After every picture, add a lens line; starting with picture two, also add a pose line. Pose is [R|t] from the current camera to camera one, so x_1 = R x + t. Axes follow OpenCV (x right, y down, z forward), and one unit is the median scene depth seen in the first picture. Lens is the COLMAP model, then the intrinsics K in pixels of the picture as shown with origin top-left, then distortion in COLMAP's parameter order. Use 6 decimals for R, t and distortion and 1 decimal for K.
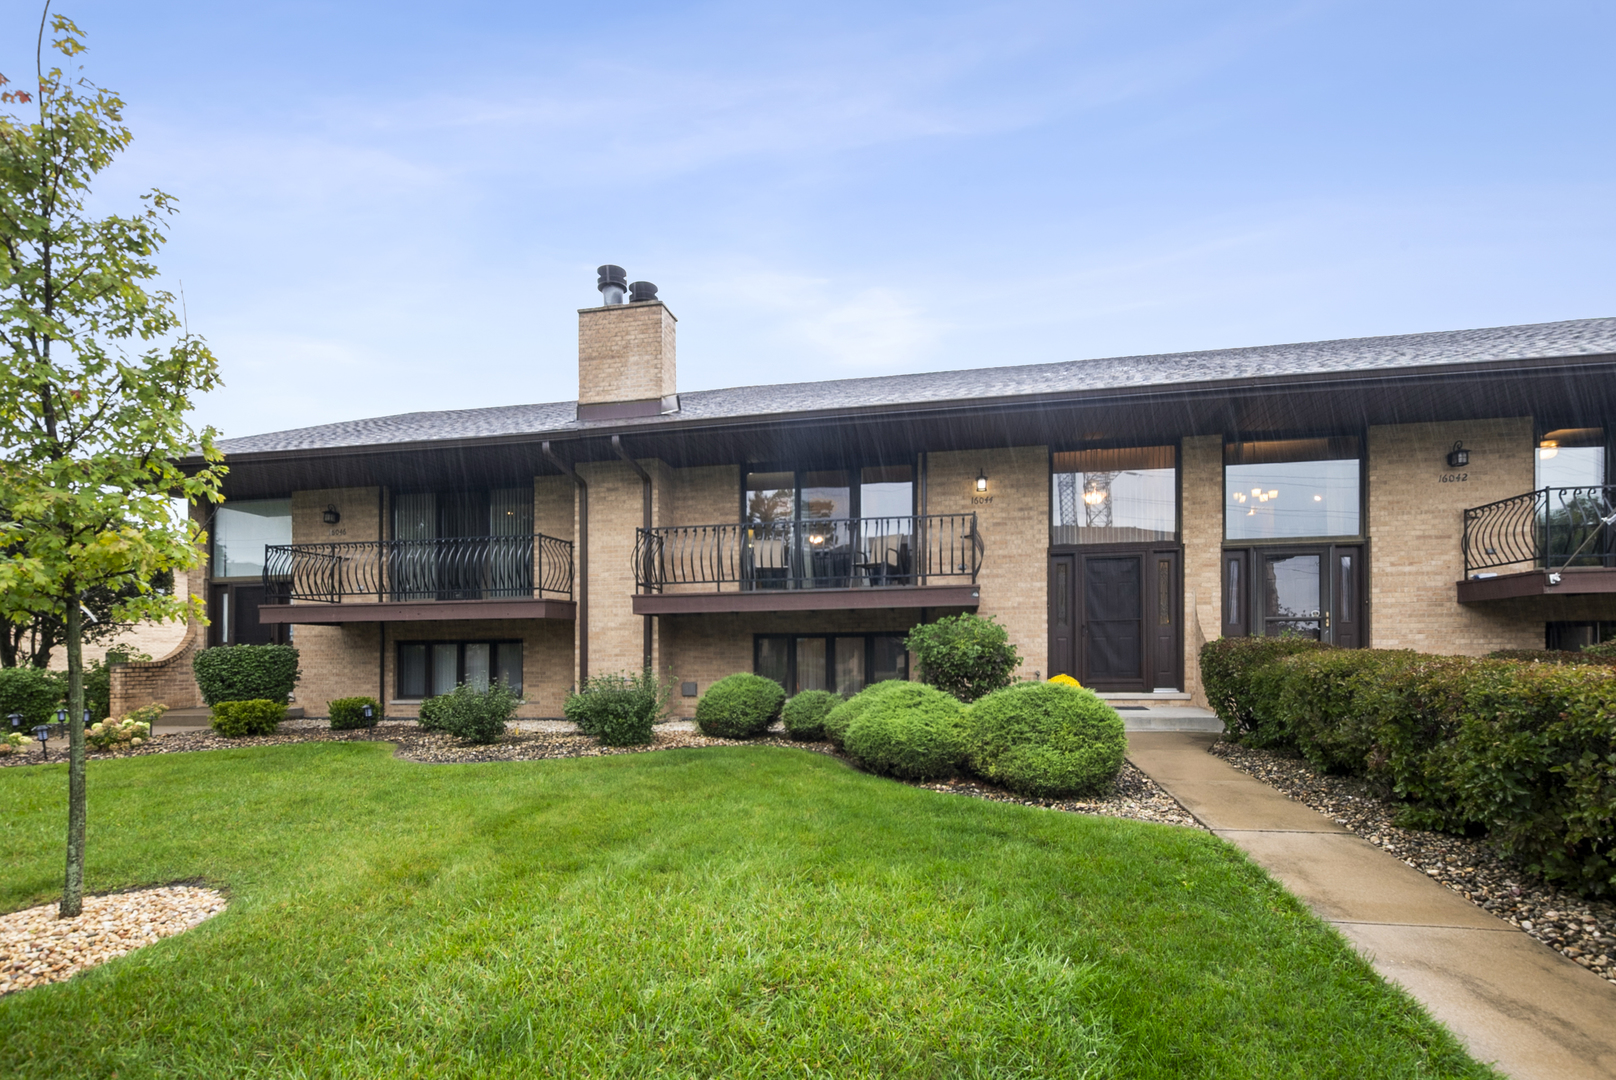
lens RADIAL K [[721.1, 0, 836.5], [0, 721.1, 604.7], [0, 0, 1]] dist [0.003542, -0.001318]
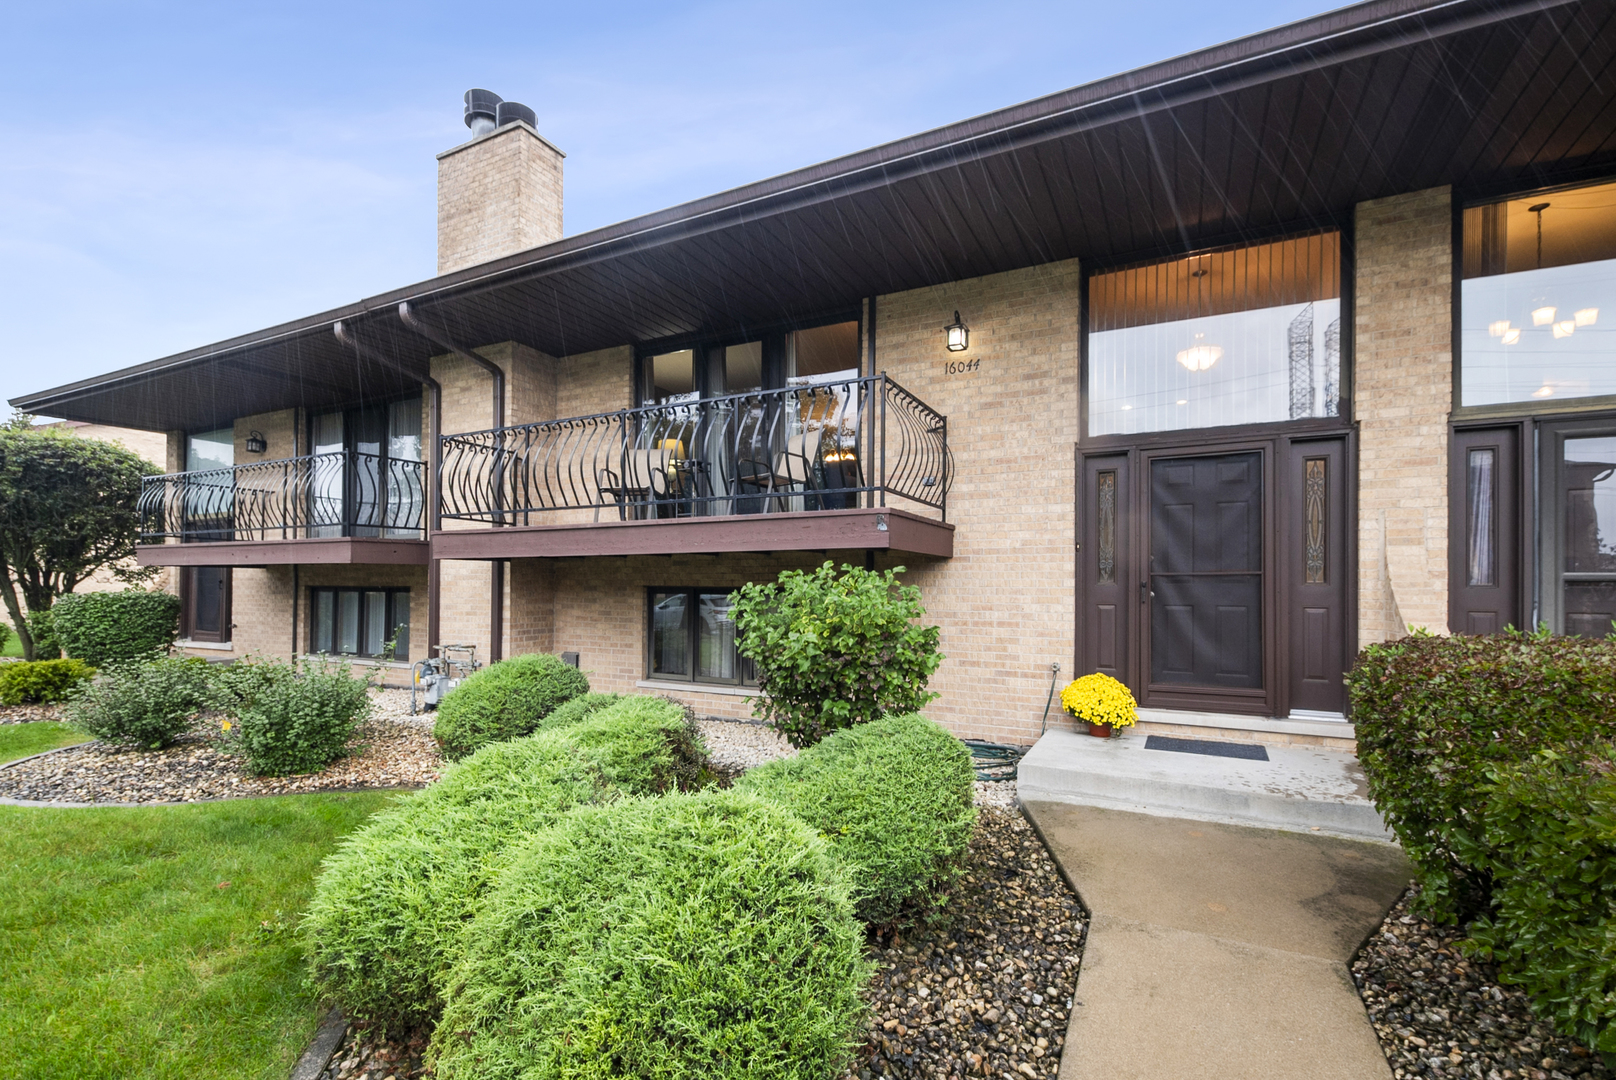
lens RADIAL K [[721.1, 0, 806.2], [0, 721.1, 545.9], [0, 0, 1]] dist [0.003542, -0.001318]
pose [[0.962719, -0.000011, -0.270505, 0.242126], [0.001942, 0.999975, 0.006871, -0.003461], [0.270498, -0.007140, 0.962694, 0.407283]]
